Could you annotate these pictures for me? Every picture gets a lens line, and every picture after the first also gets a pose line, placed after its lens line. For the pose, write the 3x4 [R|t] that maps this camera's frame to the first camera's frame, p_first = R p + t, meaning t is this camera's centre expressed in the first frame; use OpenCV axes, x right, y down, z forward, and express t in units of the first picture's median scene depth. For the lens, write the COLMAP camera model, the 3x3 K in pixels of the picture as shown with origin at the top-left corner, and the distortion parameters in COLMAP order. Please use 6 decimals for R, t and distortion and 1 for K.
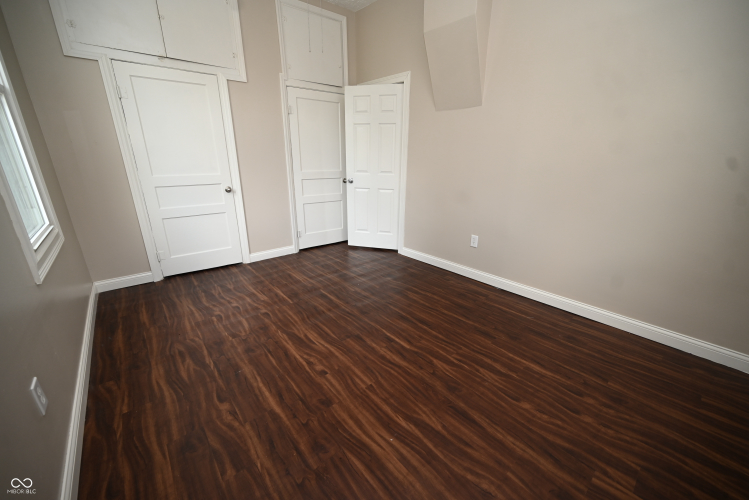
lens RADIAL K [[294.3, 0, 377.5], [0, 294.3, 252.3], [0, 0, 1]] dist [-0.000145, -0.001007]
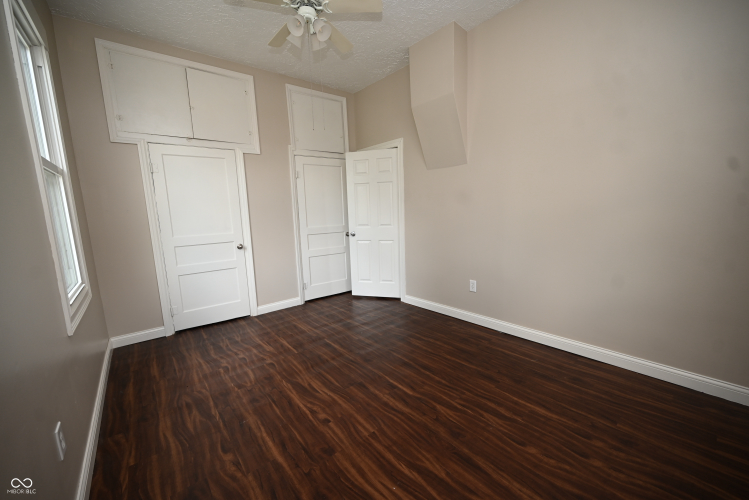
lens RADIAL K [[294.3, 0, 374.4], [0, 294.3, 252.0], [0, 0, 1]] dist [-0.000145, -0.001007]
pose [[0.998797, -0.039835, -0.028588, 0.023808], [0.034244, 0.984014, -0.174769, 0.017158], [0.035093, 0.173580, 0.984194, -0.061816]]
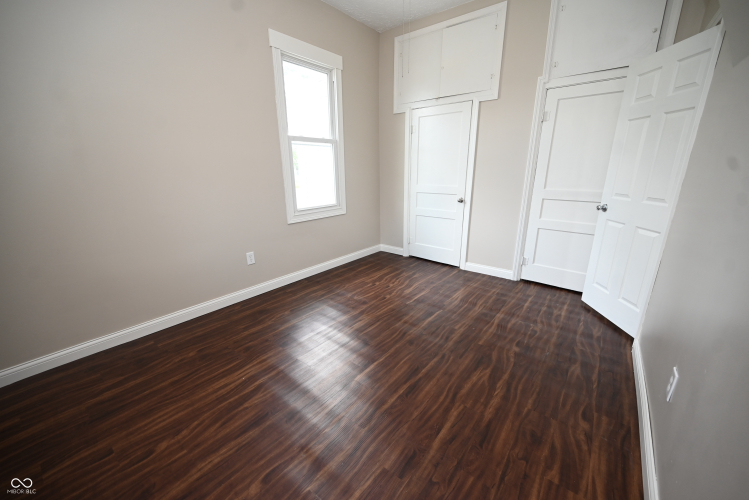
lens RADIAL K [[294.3, 0, 376.7], [0, 294.3, 254.9], [0, 0, 1]] dist [-0.000145, -0.001007]
pose [[0.190654, 0.270835, -0.943557, 0.751624], [-0.300471, 0.931155, 0.206562, -0.211513], [0.934542, 0.244130, 0.258906, 0.627605]]
